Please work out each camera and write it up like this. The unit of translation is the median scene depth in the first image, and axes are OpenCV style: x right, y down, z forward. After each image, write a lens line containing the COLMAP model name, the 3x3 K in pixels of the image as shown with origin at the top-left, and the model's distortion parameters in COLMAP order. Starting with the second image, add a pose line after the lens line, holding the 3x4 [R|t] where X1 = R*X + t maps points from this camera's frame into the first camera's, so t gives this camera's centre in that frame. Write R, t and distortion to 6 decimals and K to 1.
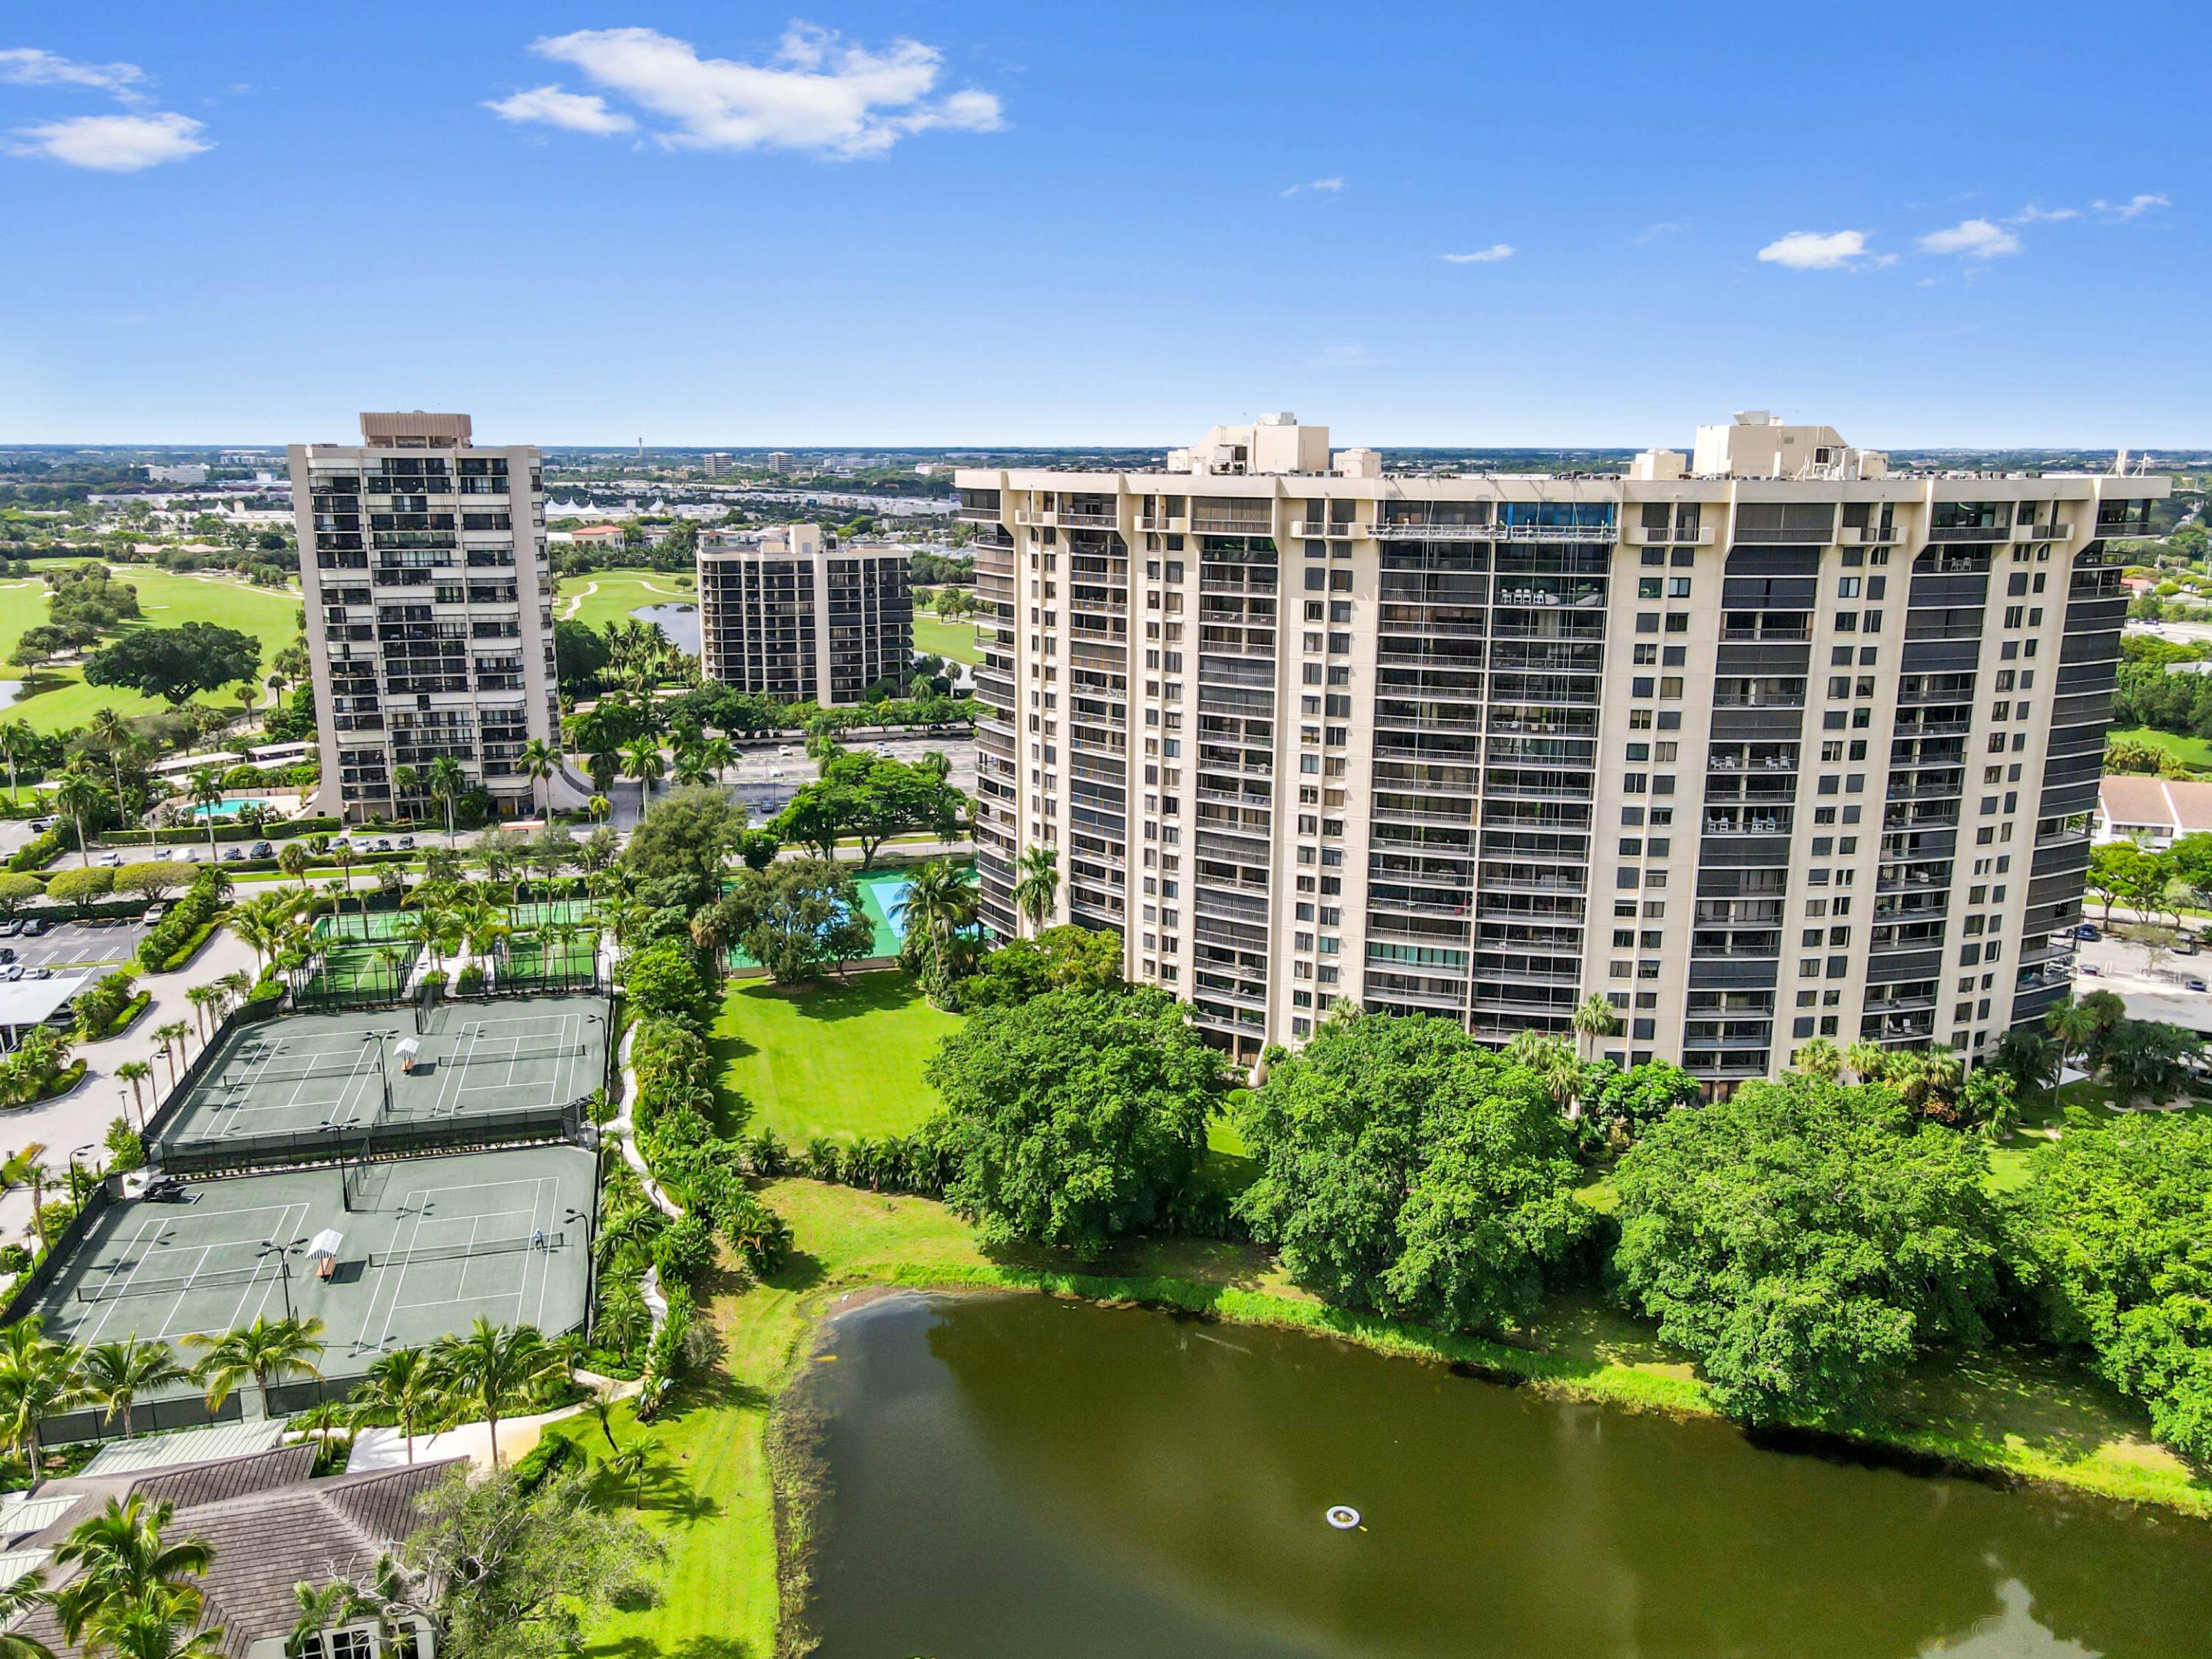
lens RADIAL K [[1693.6, 0, 1094.1], [0, 1693.6, 832.6], [0, 0, 1]] dist [-0.032089, 0.111905]
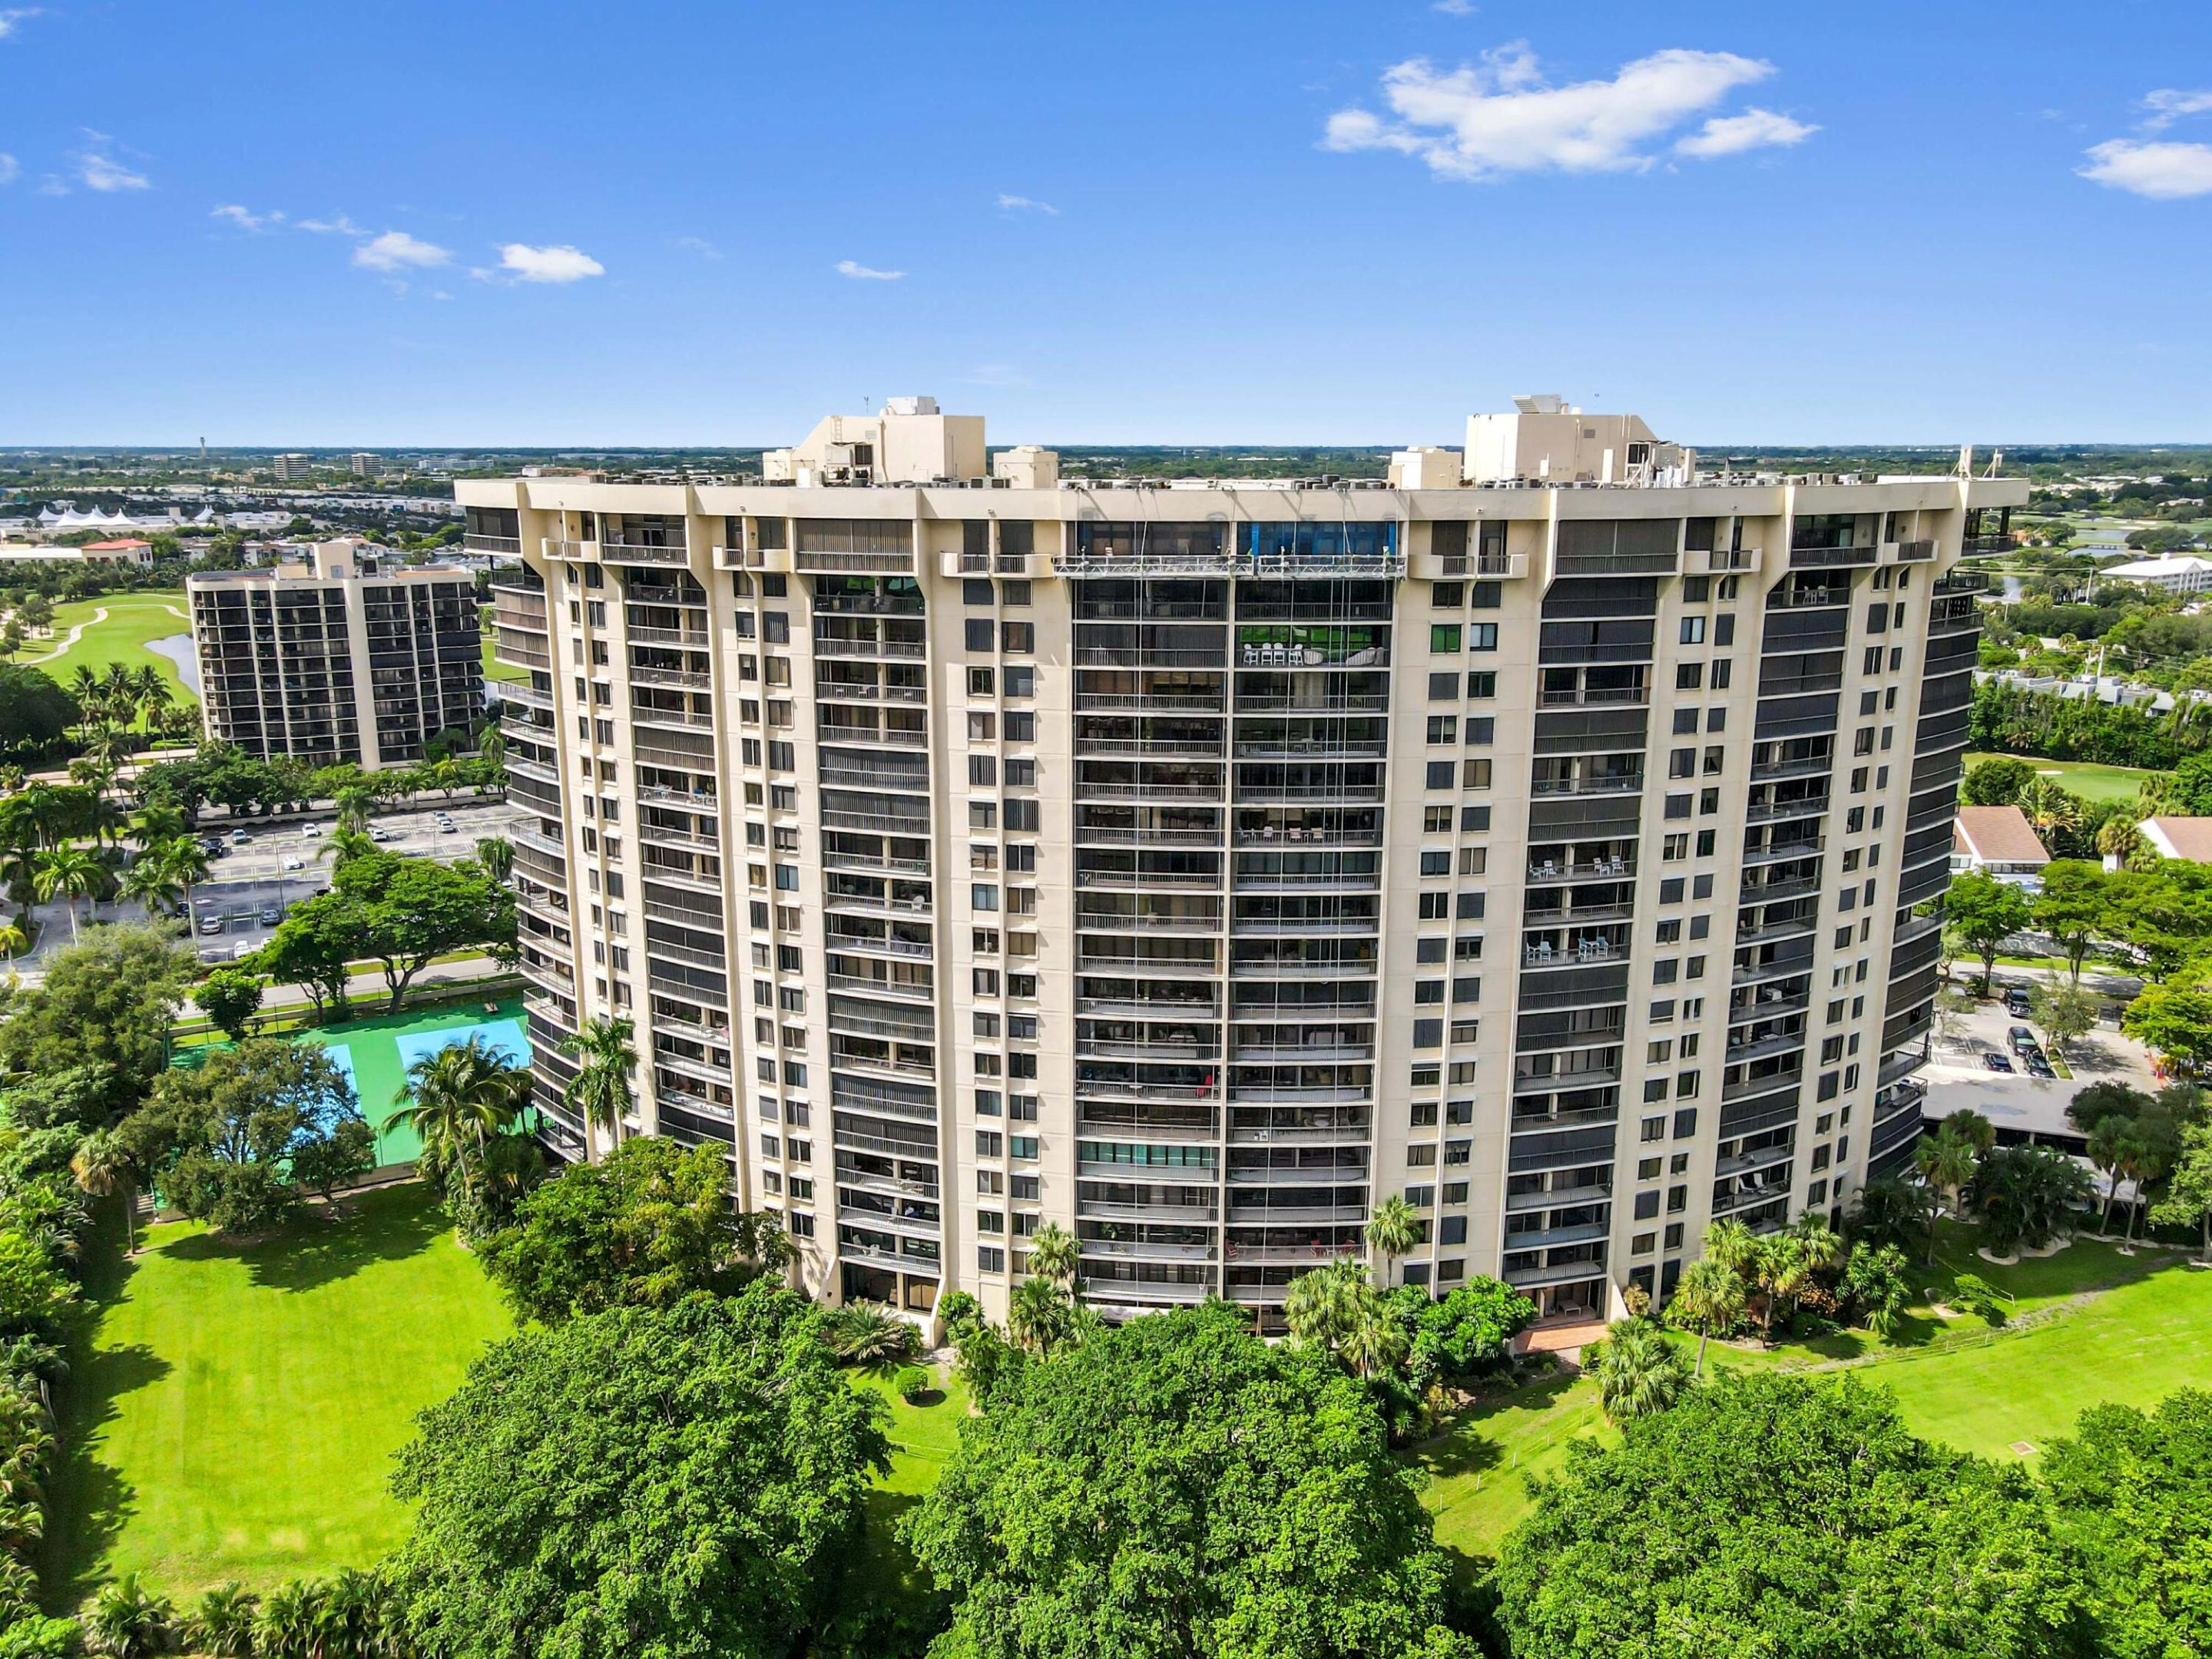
lens RADIAL K [[1693.6, 0, 1094.1], [0, 1693.6, 832.6], [0, 0, 1]] dist [-0.032089, 0.111905]
pose [[0.977360, -0.052038, 0.205083, 0.028960], [0.051795, 0.998636, 0.006559, -0.069258], [-0.205145, 0.004212, 0.978723, 0.302667]]
